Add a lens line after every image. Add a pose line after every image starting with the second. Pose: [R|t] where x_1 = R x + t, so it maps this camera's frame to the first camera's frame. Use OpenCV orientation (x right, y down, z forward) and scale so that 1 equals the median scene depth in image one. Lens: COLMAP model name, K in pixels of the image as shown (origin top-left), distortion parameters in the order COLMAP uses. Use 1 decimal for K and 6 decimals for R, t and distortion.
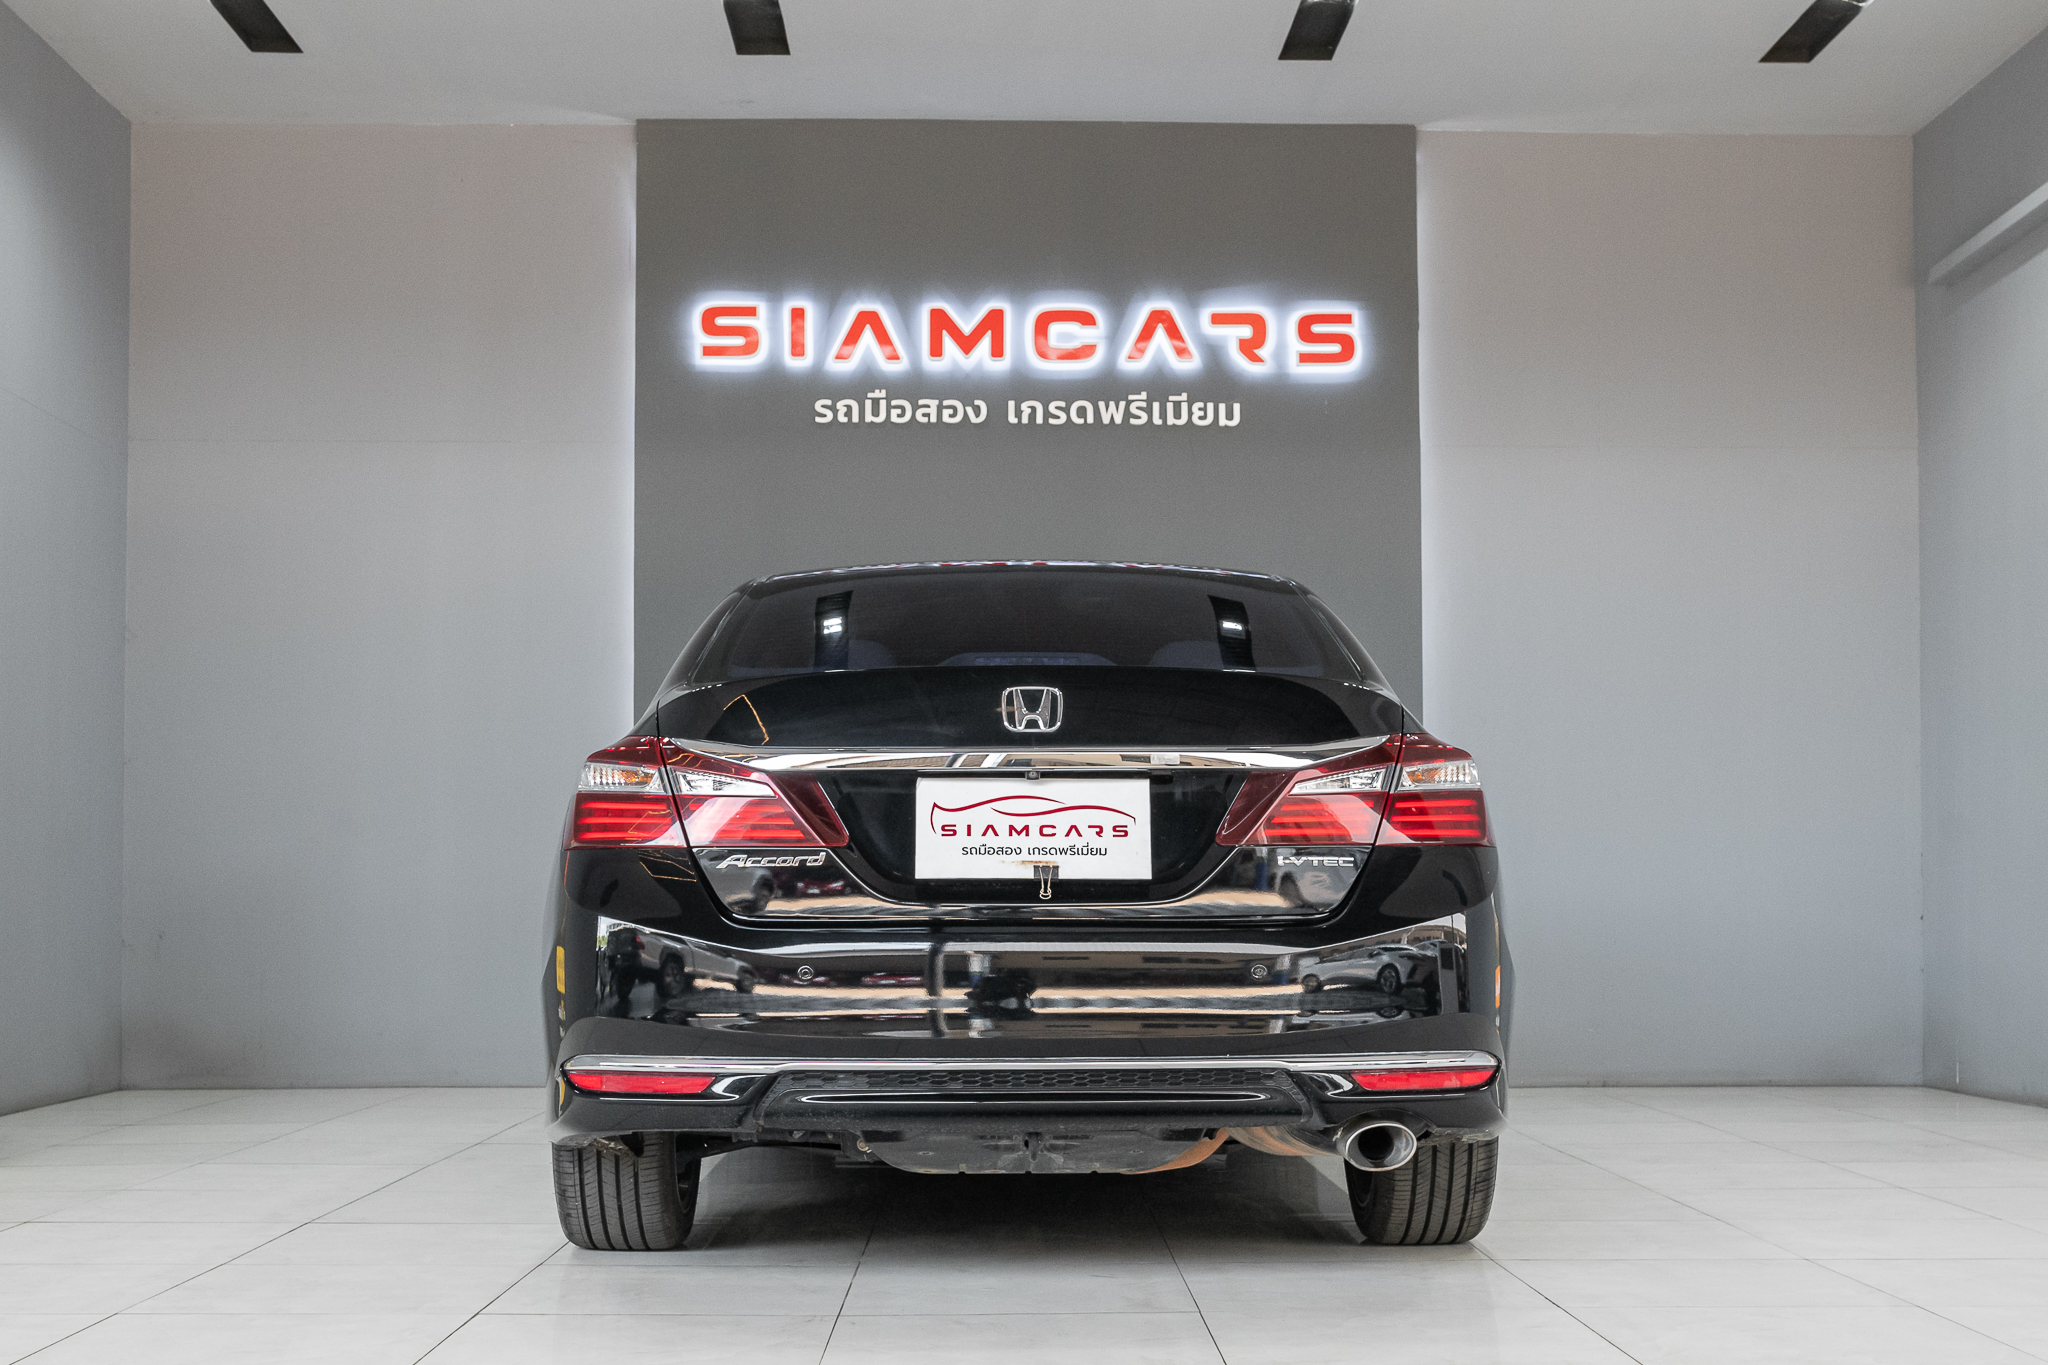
lens RADIAL K [[2037.1, 0, 1028.2], [0, 2037.1, 690.3], [0, 0, 1]] dist [-0.022952, 0.000000]
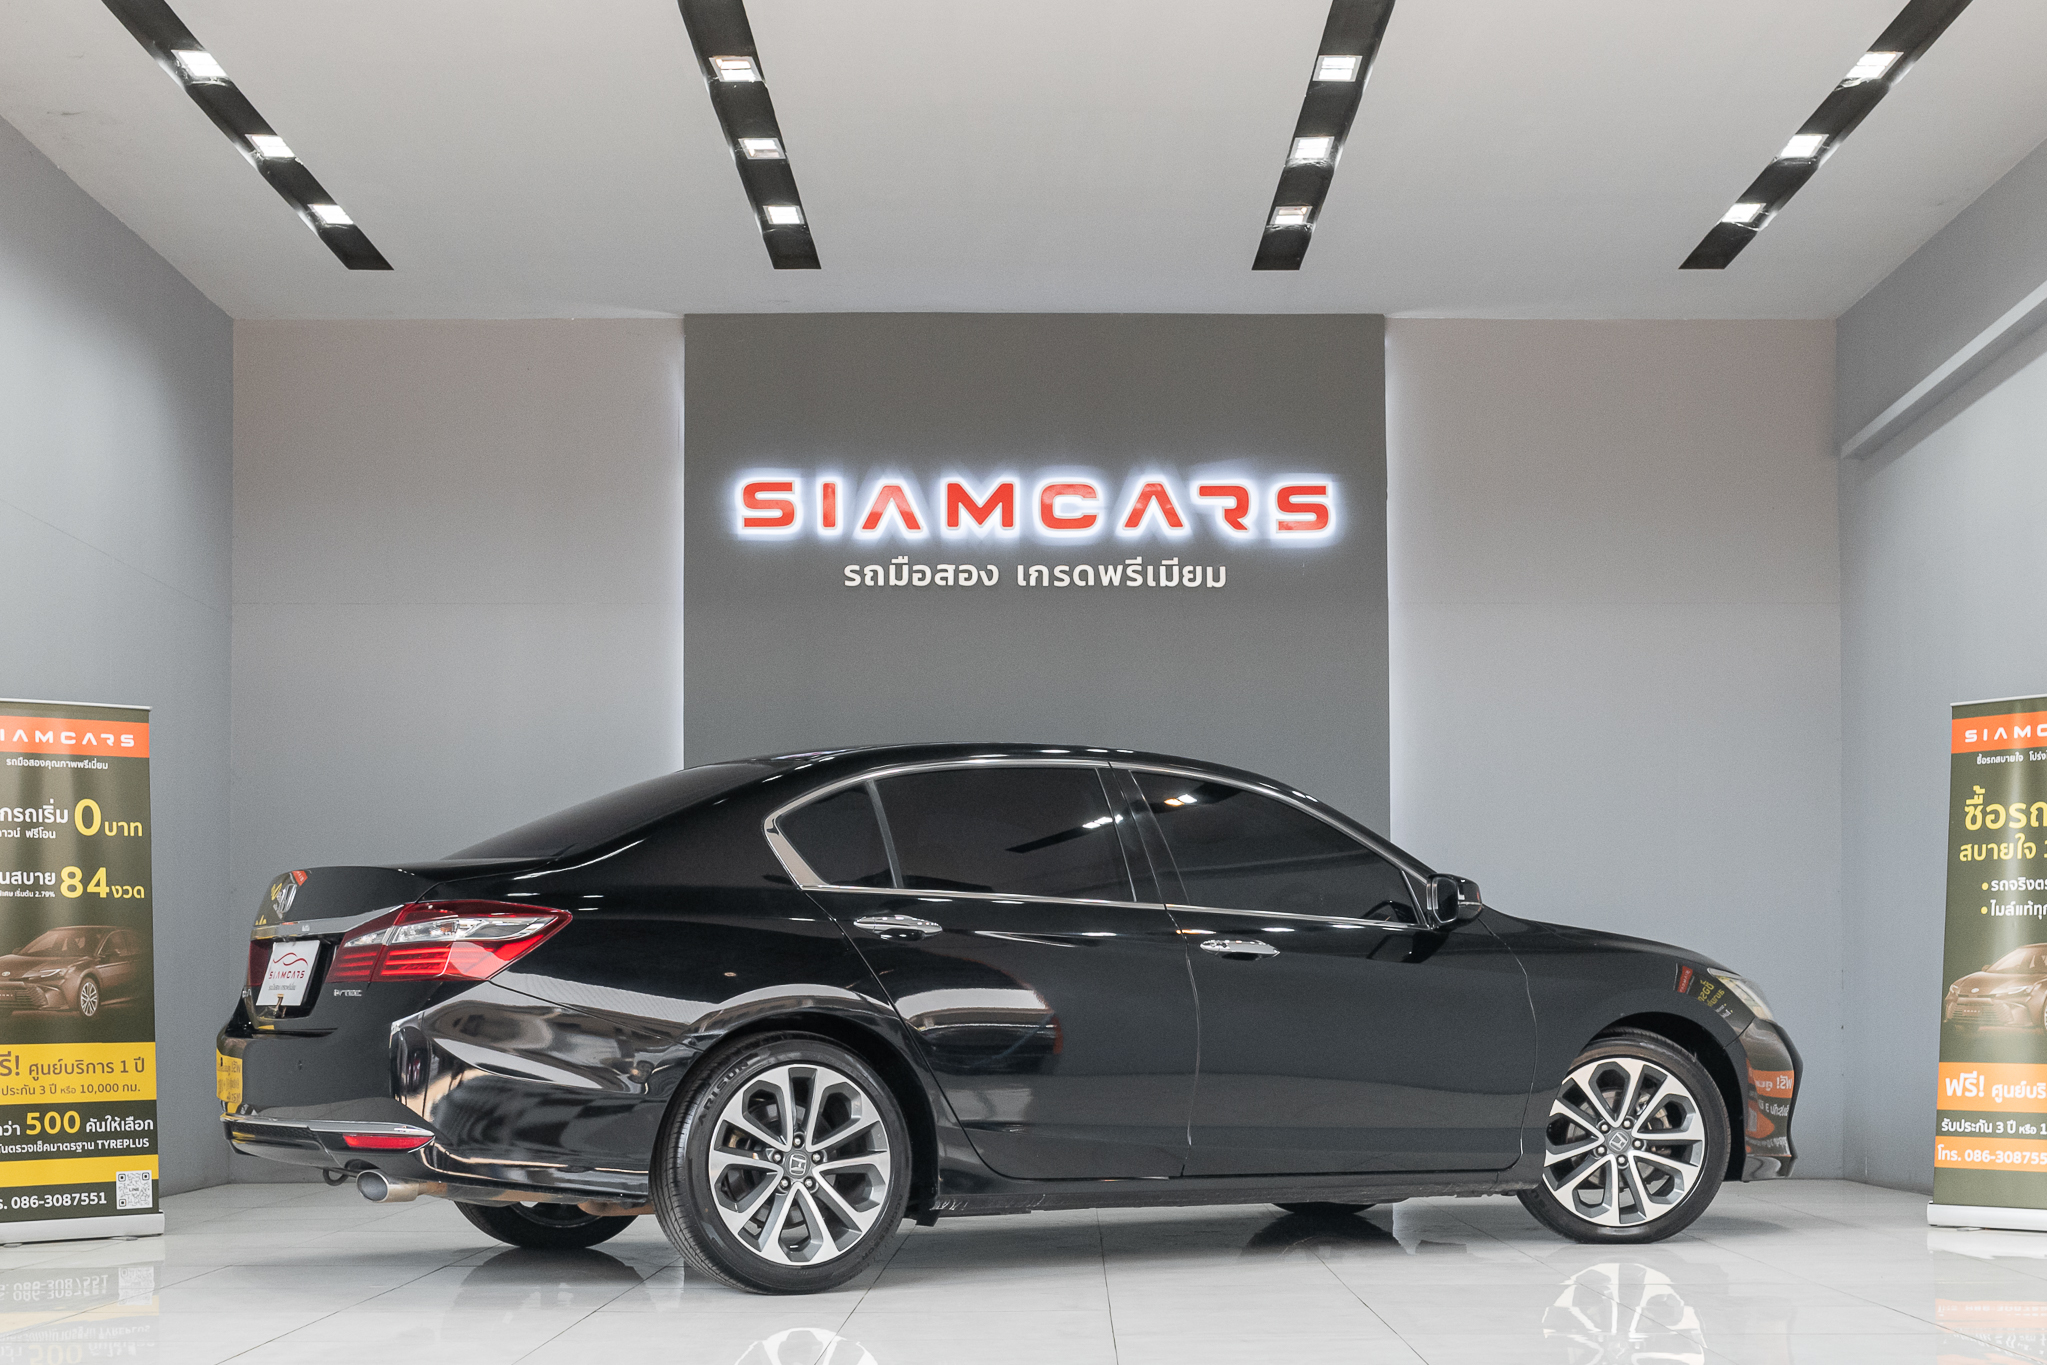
lens RADIAL K [[2036.2, 0, 1015.2], [0, 2036.2, 807.4], [0, 0, 1]] dist [-0.022952, 0.000000]
pose [[0.999733, -0.003570, -0.022822, 0.013858], [0.003591, 0.999993, 0.000906, -0.010760], [0.022818, -0.000987, 0.999739, -0.114661]]
